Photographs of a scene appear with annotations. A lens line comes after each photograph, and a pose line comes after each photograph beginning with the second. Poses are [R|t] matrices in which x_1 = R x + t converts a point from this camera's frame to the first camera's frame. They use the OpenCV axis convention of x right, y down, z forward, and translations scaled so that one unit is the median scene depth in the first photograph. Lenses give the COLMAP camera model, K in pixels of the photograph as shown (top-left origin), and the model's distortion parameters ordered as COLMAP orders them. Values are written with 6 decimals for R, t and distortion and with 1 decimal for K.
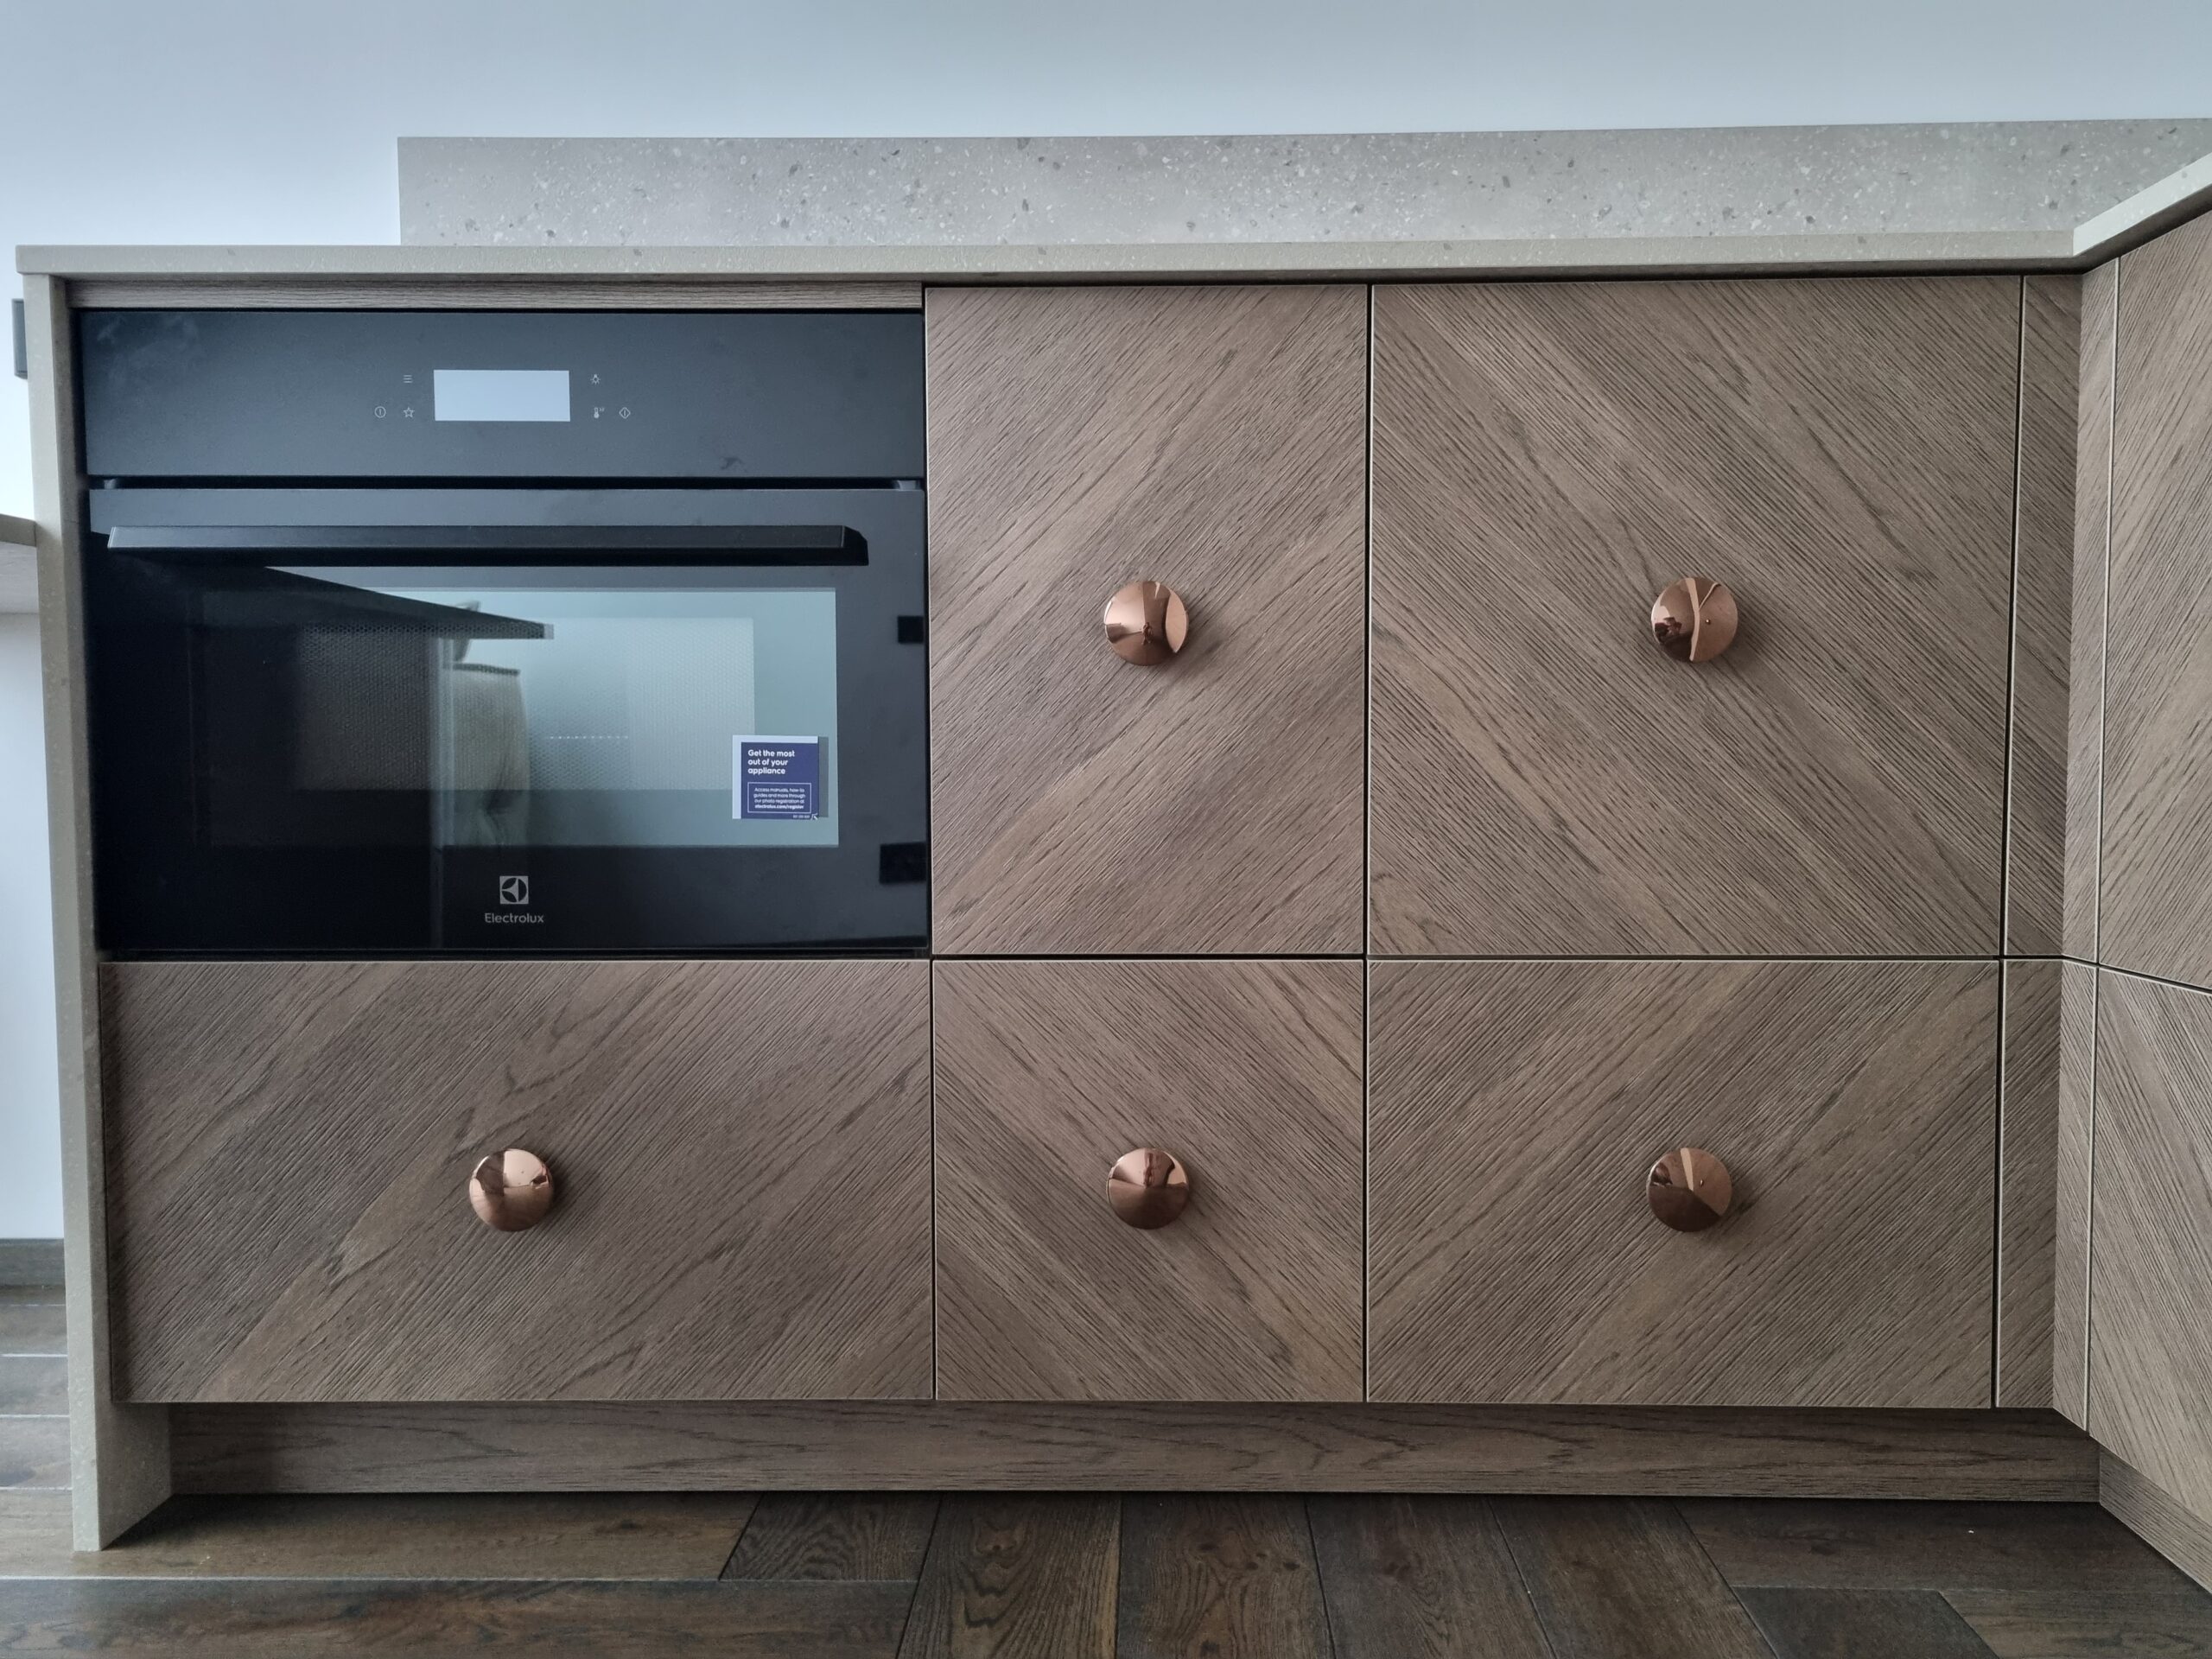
lens RADIAL K [[1666.5, 0, 1112.6], [0, 1666.5, 820.1], [0, 0, 1]] dist [0.033125, -0.003018]
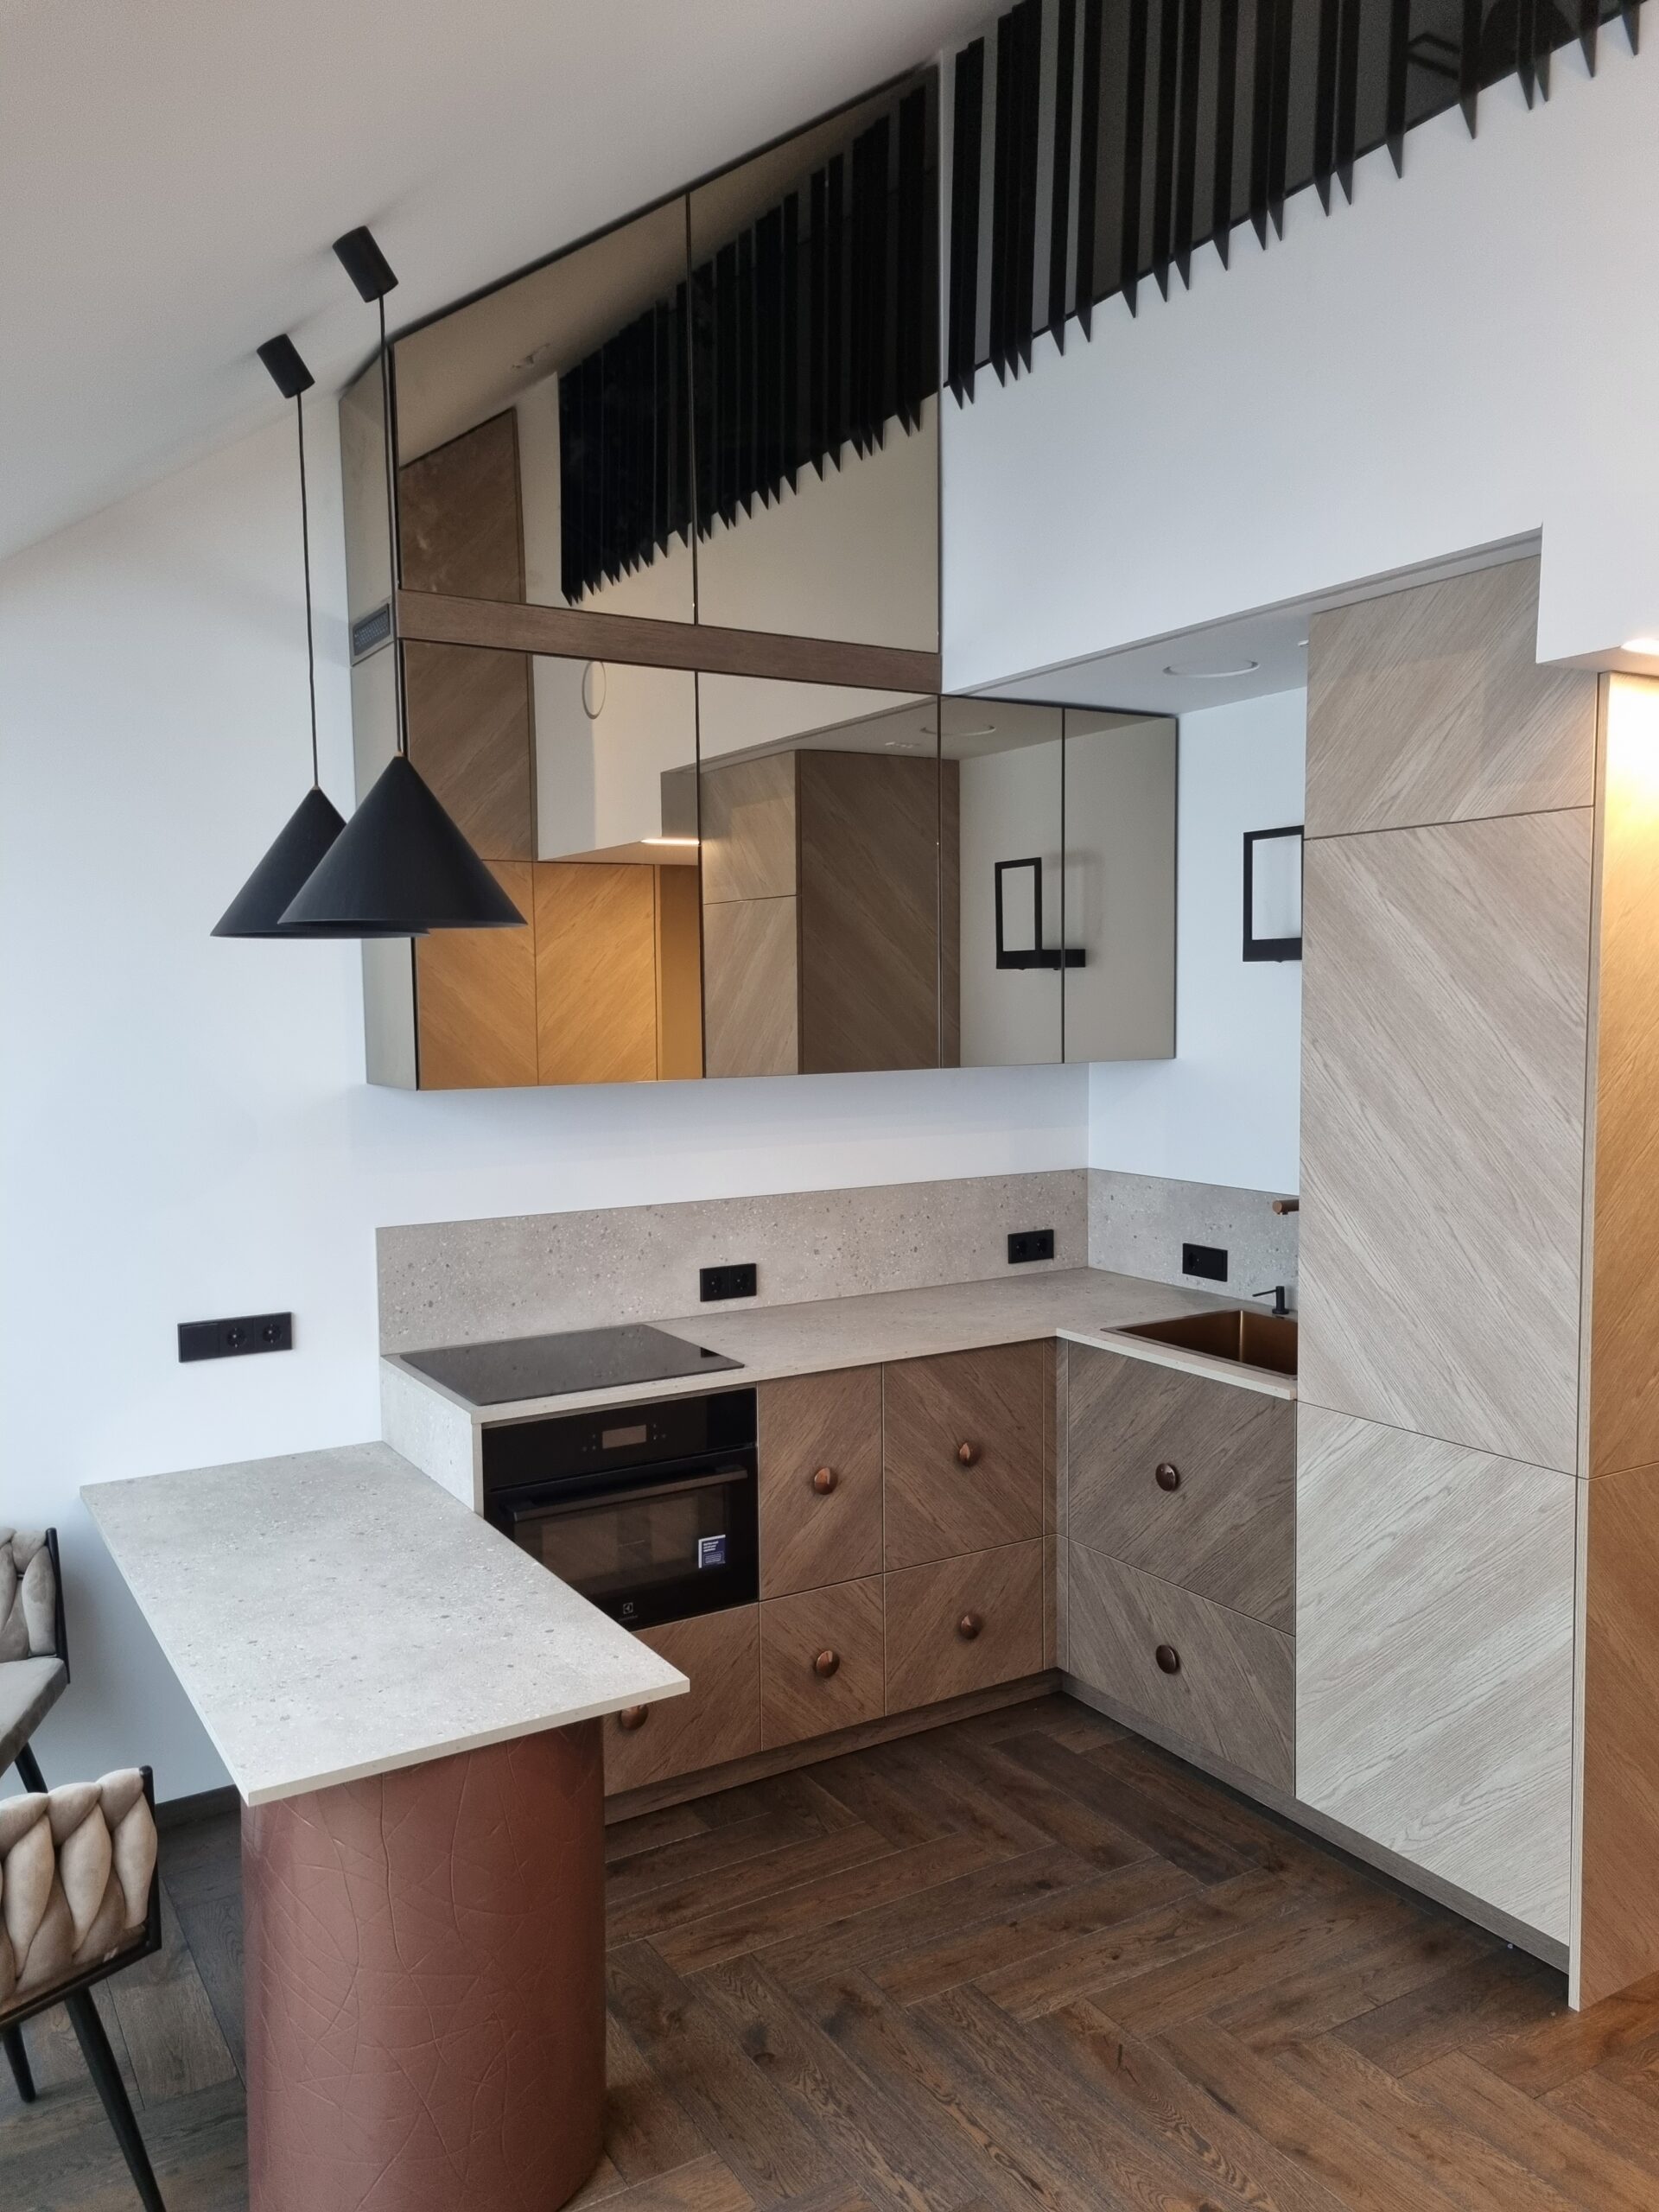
lens RADIAL K [[1666.5, 0, 829.8], [0, 1666.5, 1108.0], [0, 0, 1]] dist [0.033125, -0.003018]
pose [[0.844749, -0.047777, 0.533026, -1.542168], [0.037191, 0.998840, 0.030589, -0.877622], [-0.533869, -0.006016, 0.845546, -1.558022]]
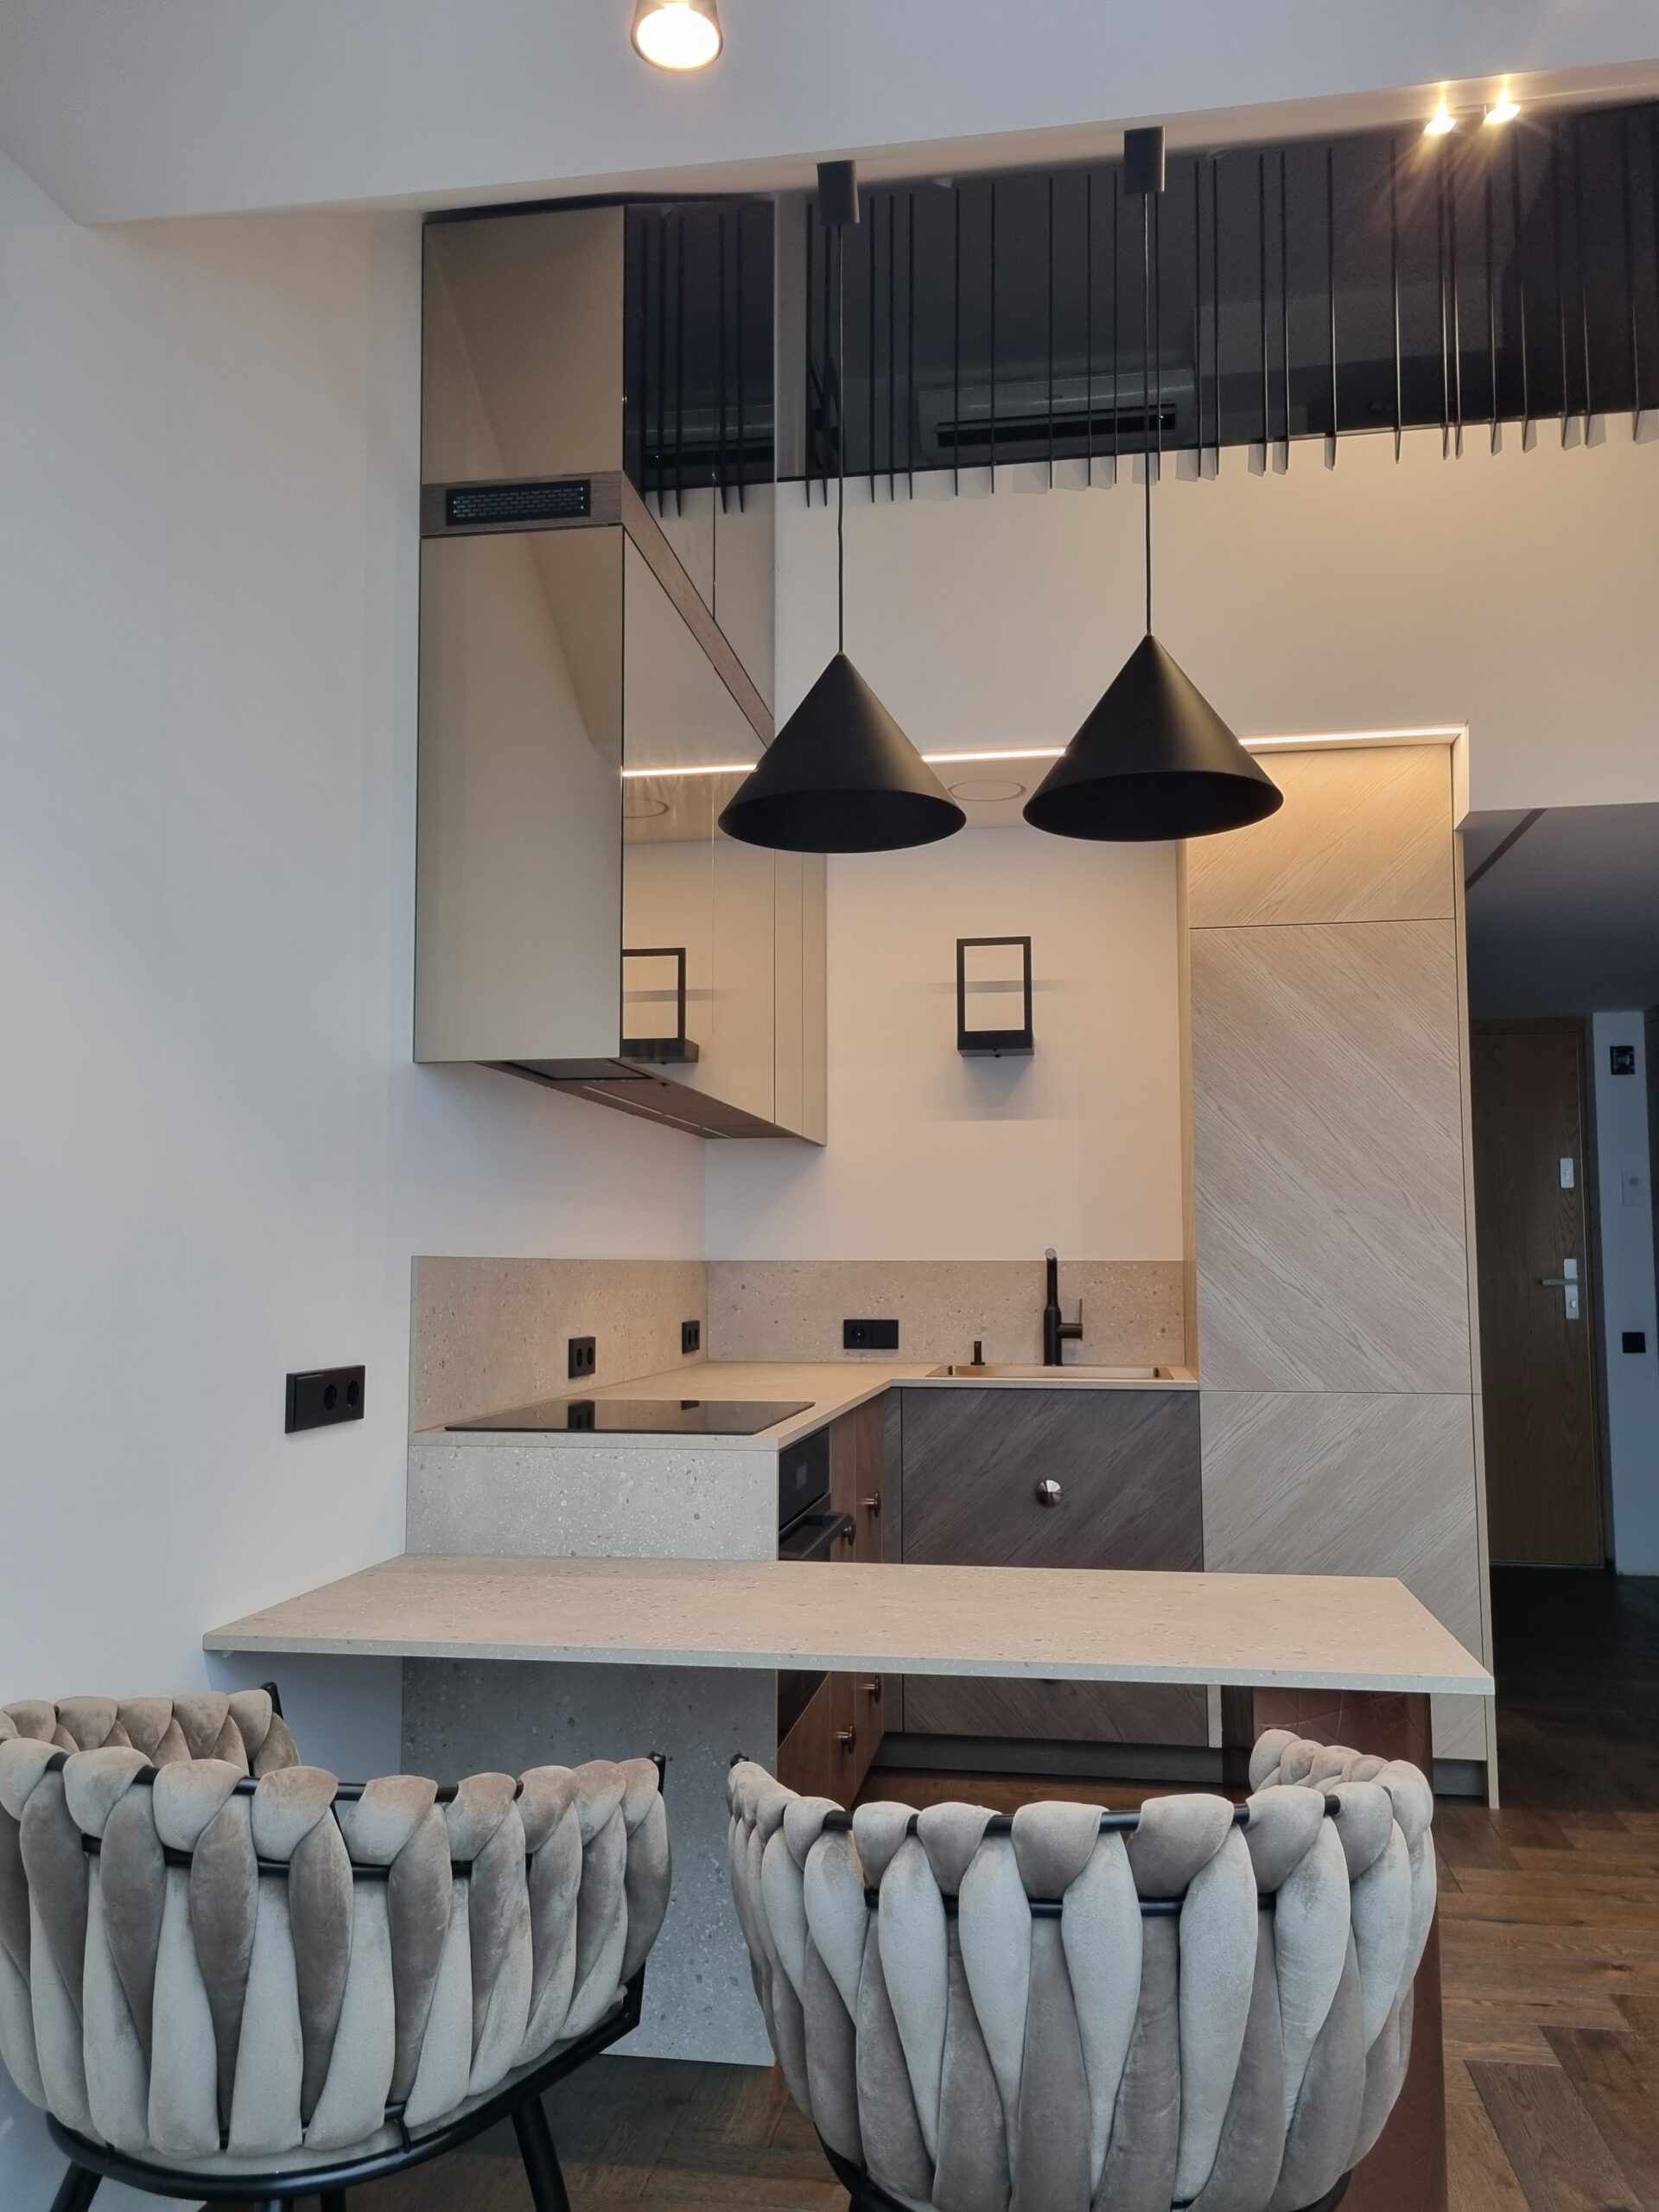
lens RADIAL K [[1666.5, 0, 845.2], [0, 1666.5, 1121.5], [0, 0, 1]] dist [0.033125, -0.003018]
pose [[0.131105, 0.086726, 0.987568, -2.832038], [0.049900, 0.994326, -0.093944, -0.526337], [-0.990112, 0.061596, 0.126034, 0.648036]]
